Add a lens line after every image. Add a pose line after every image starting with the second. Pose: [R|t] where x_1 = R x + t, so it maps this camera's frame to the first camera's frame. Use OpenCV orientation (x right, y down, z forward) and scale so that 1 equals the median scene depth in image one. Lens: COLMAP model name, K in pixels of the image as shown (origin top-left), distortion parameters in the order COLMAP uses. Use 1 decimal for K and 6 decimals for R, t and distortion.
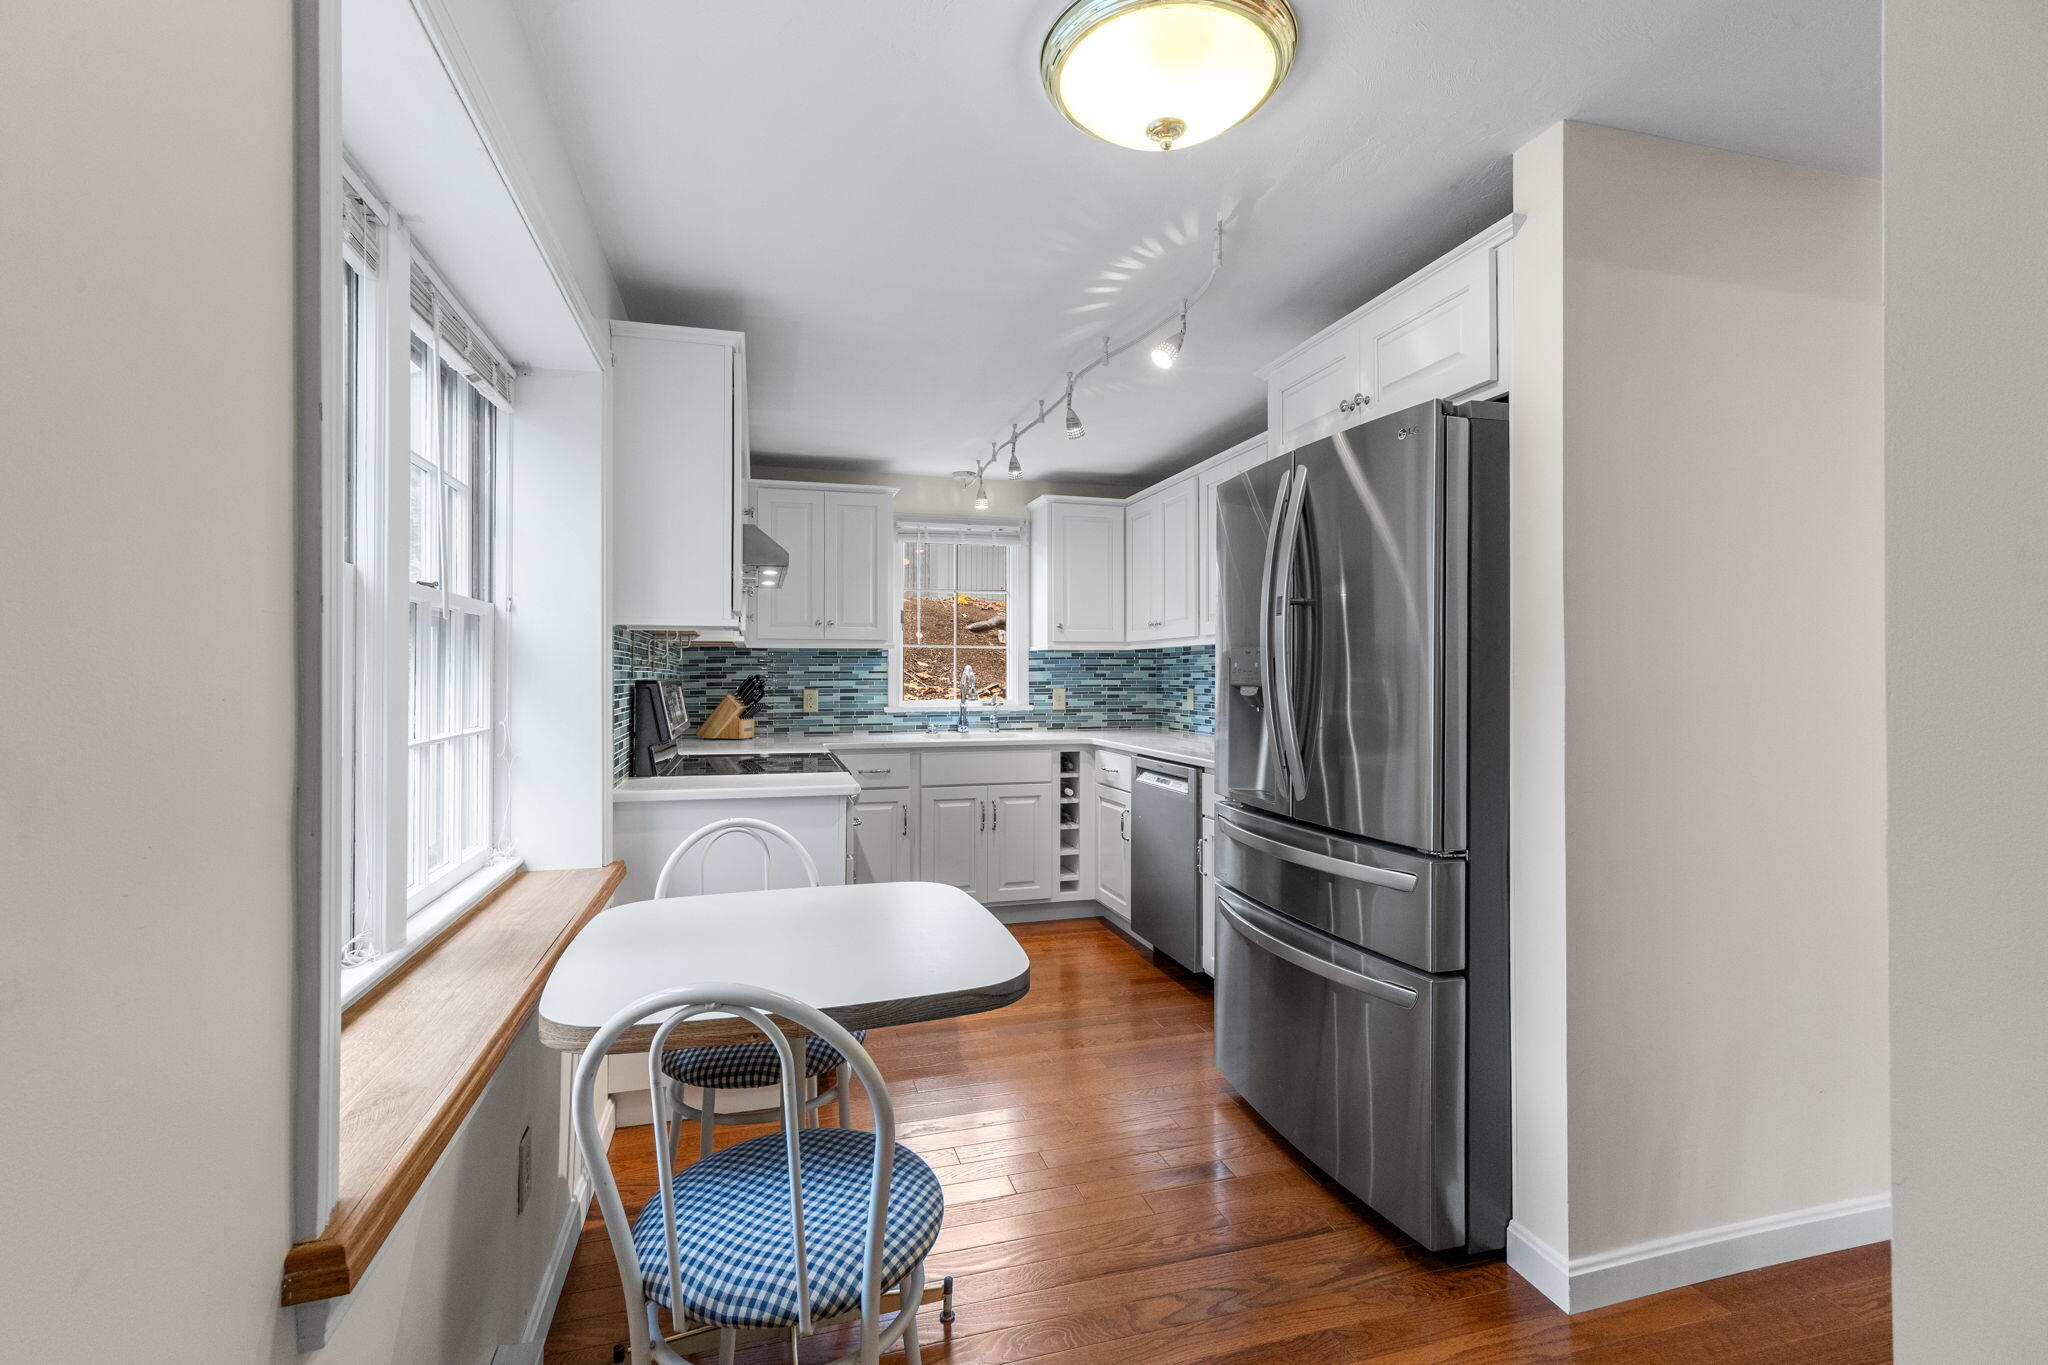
lens RADIAL K [[895.9, 0, 1018.8], [0, 895.9, 664.8], [0, 0, 1]] dist [-0.000392, 0.000138]
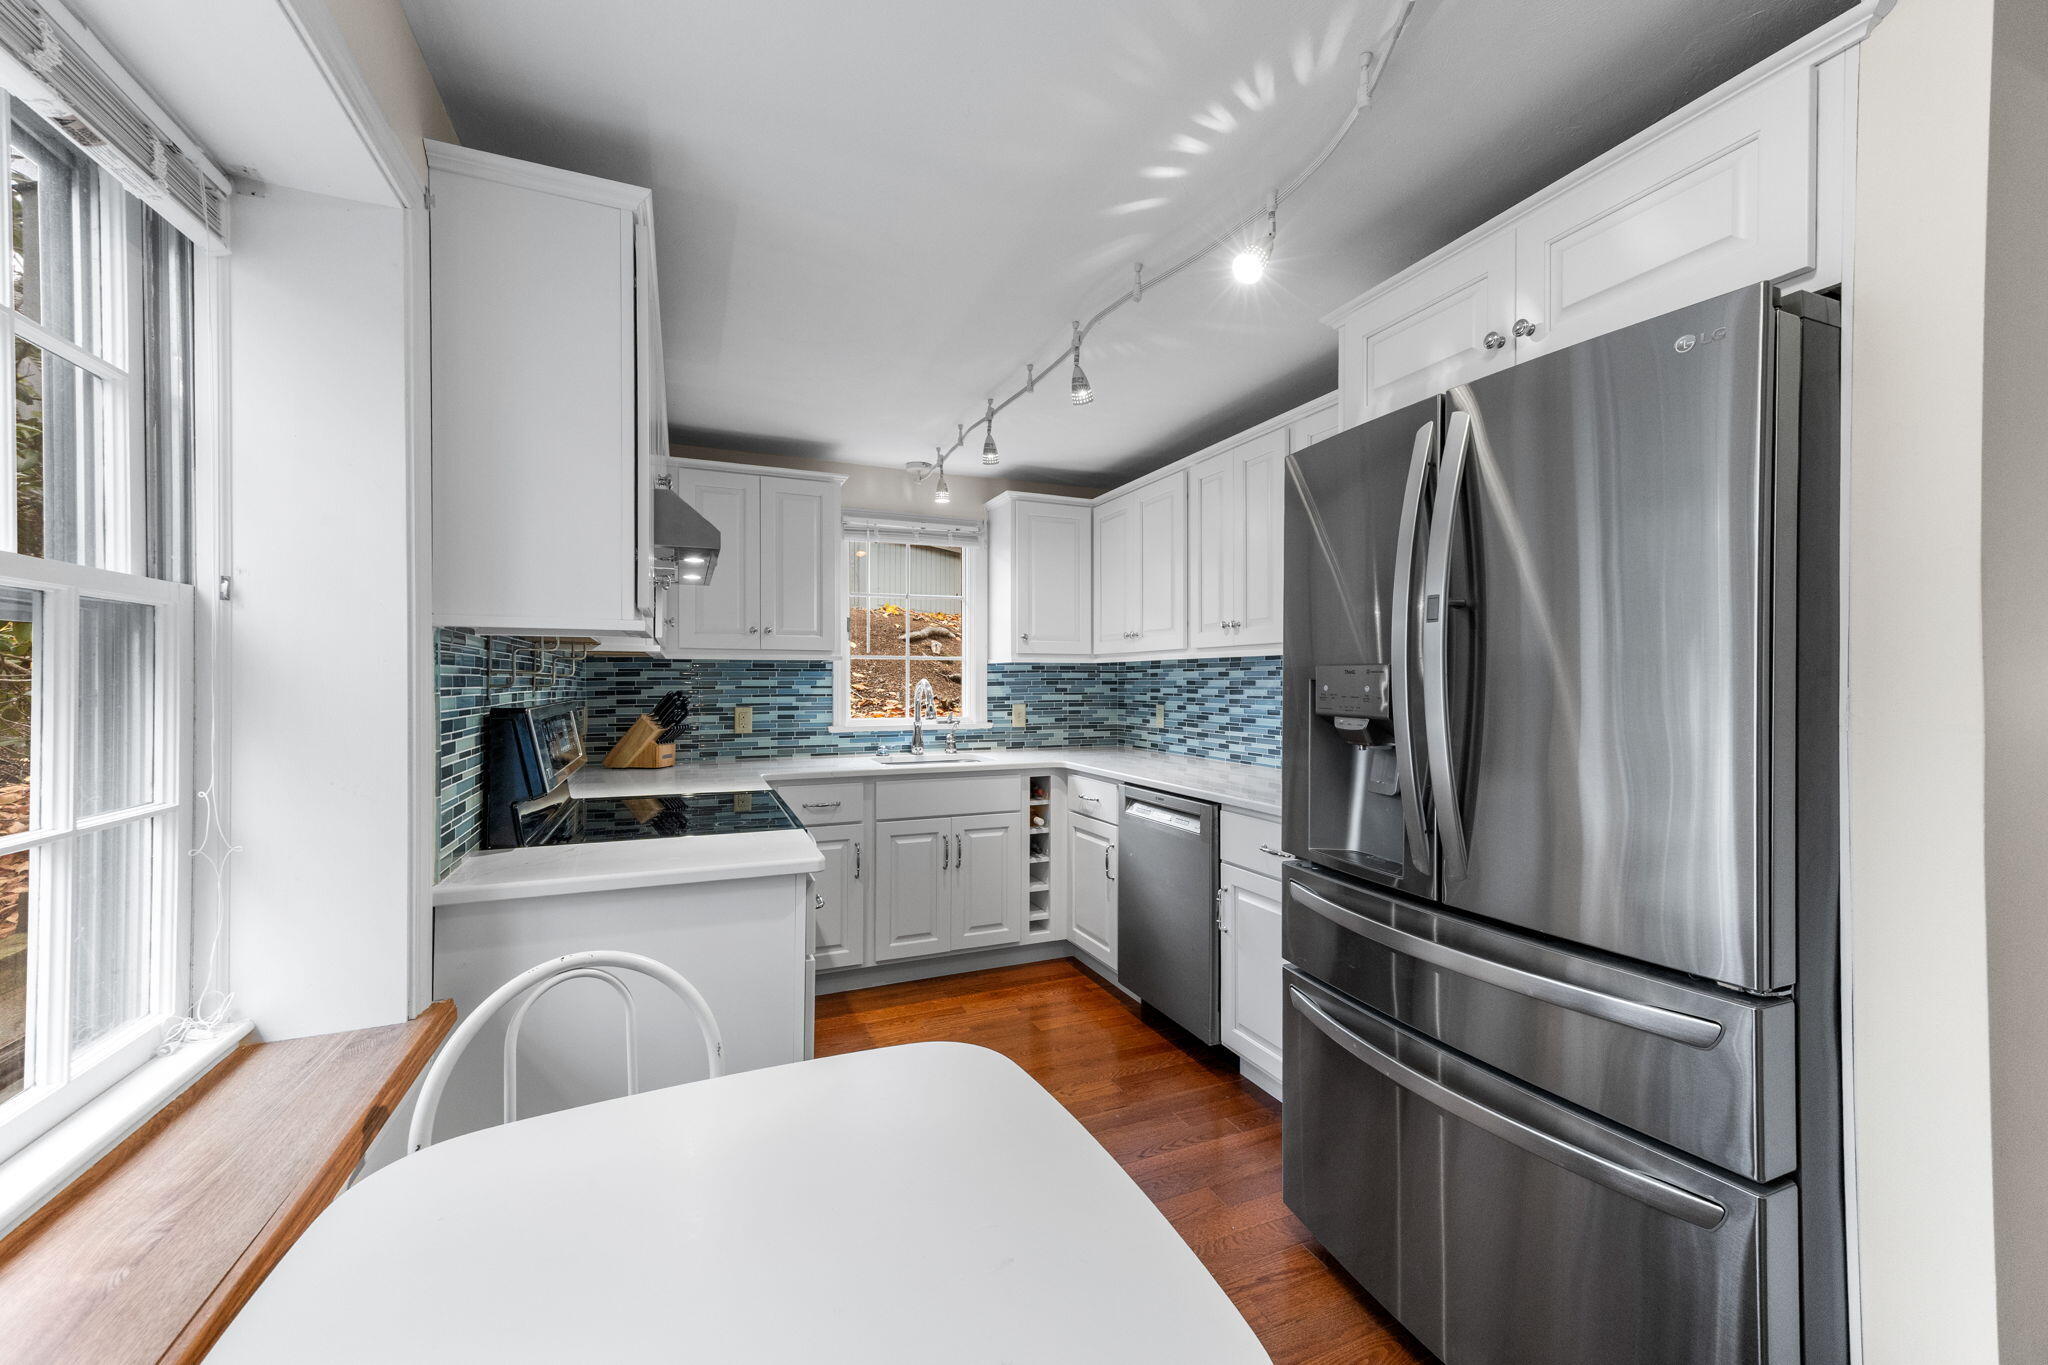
lens RADIAL K [[778.8, 0, 995.9], [0, 778.8, 683.3], [0, 0, 1]] dist [0.019519, 0.000071]
pose [[0.995348, 0.002704, 0.096310, -0.064696], [-0.004170, 0.999878, 0.015021, -0.008238], [-0.096257, -0.015353, 0.995238, 0.235643]]
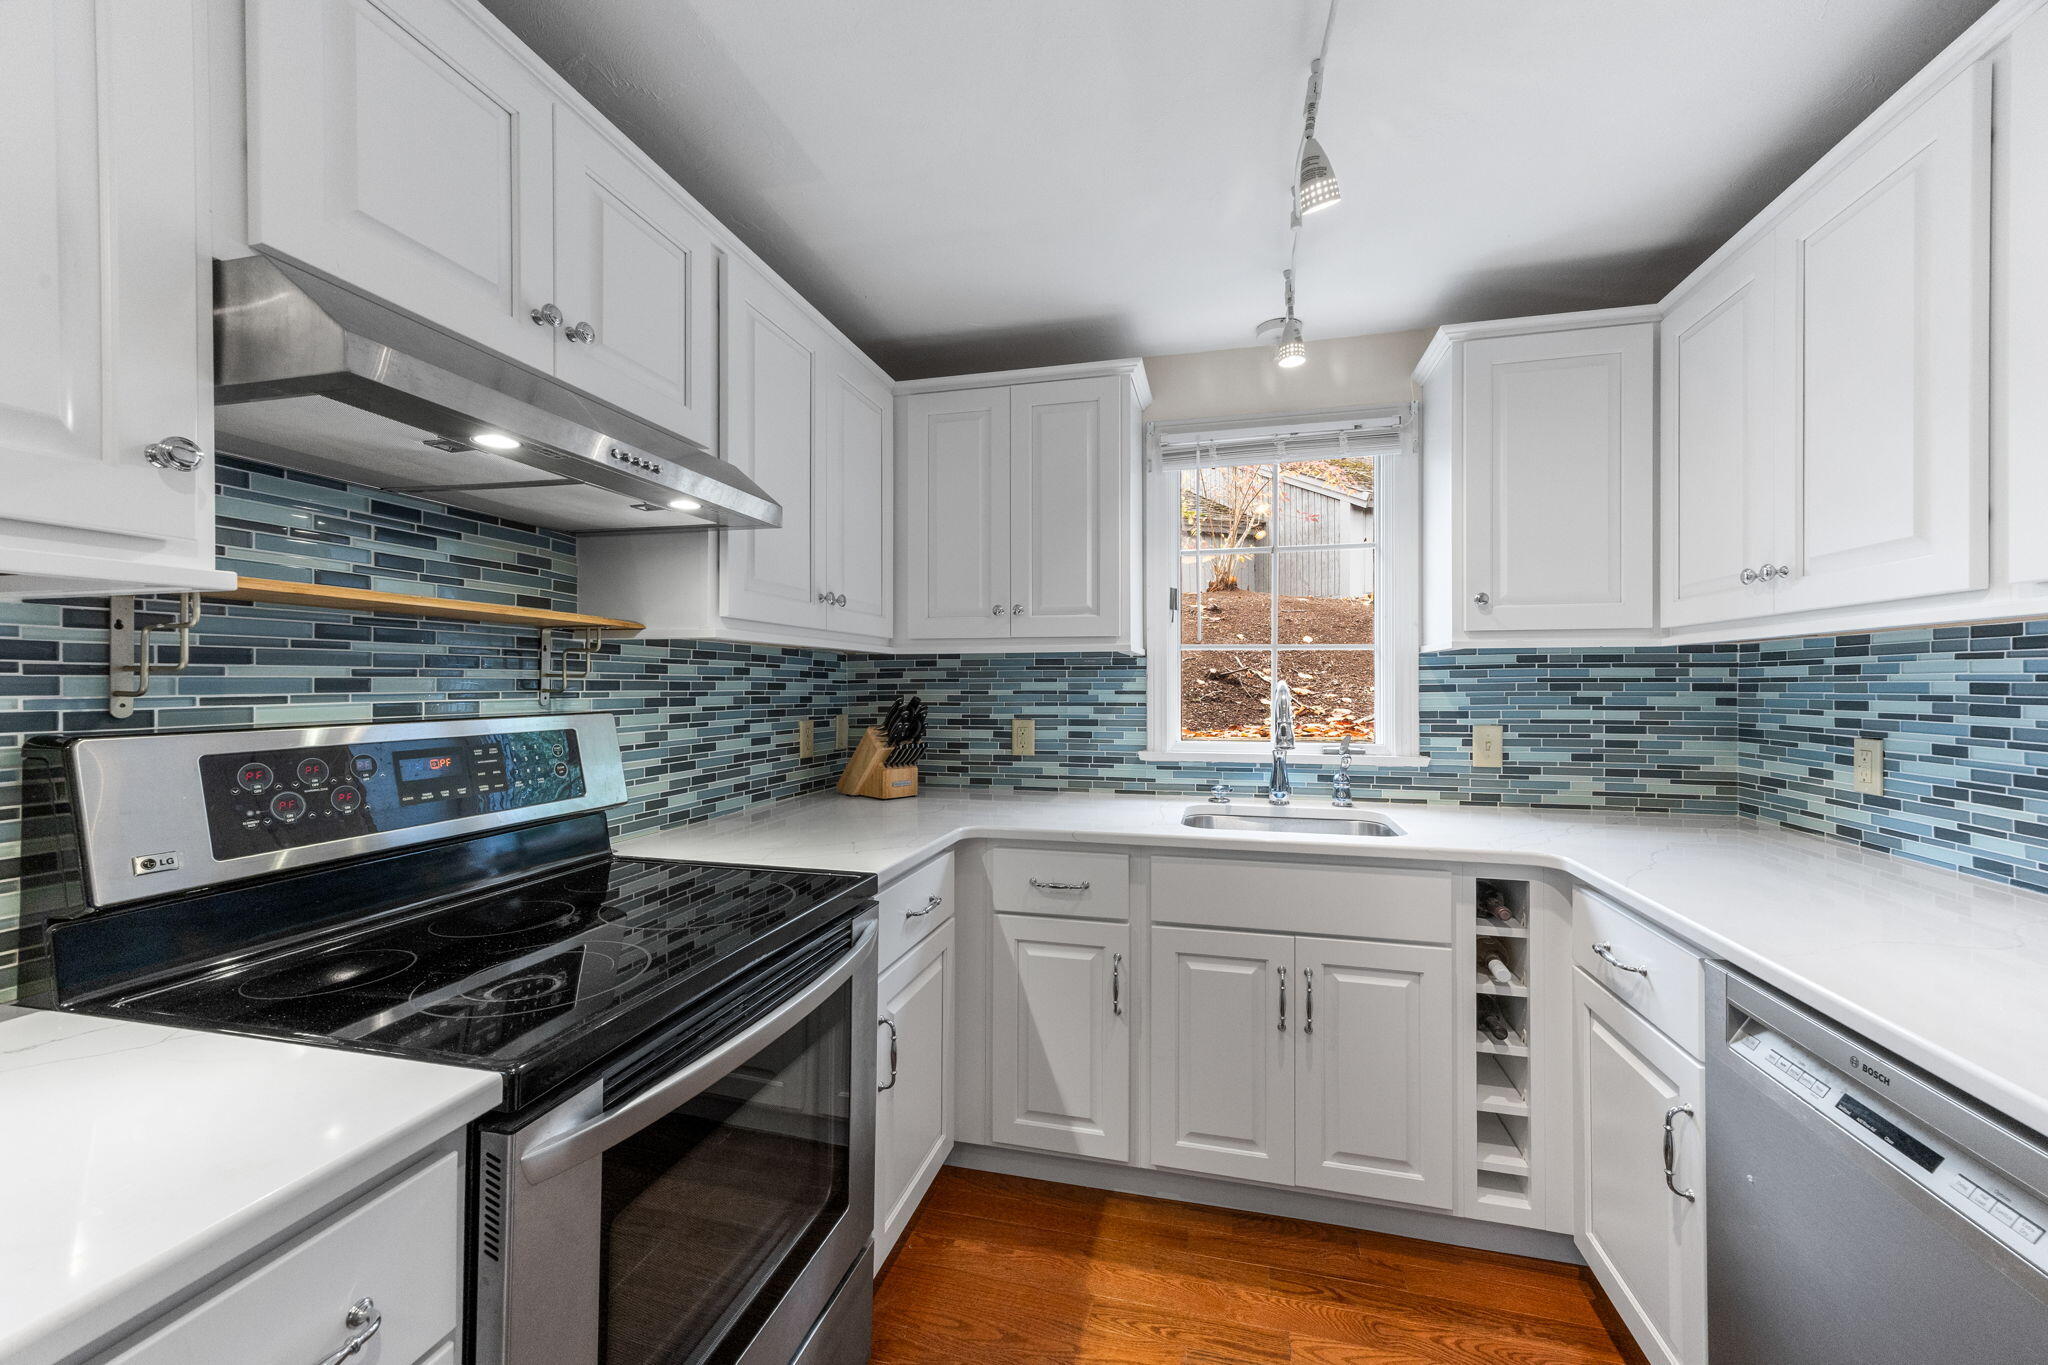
lens RADIAL K [[705.1, 0, 1083.0], [0, 705.1, 682.1], [0, 0, 1]] dist [0.015974, 0.000081]
pose [[0.863628, 0.002192, -0.504124, 0.057239], [0.003501, 0.999940, 0.010346, -0.003973], [0.504117, -0.010700, 0.863569, 0.618729]]
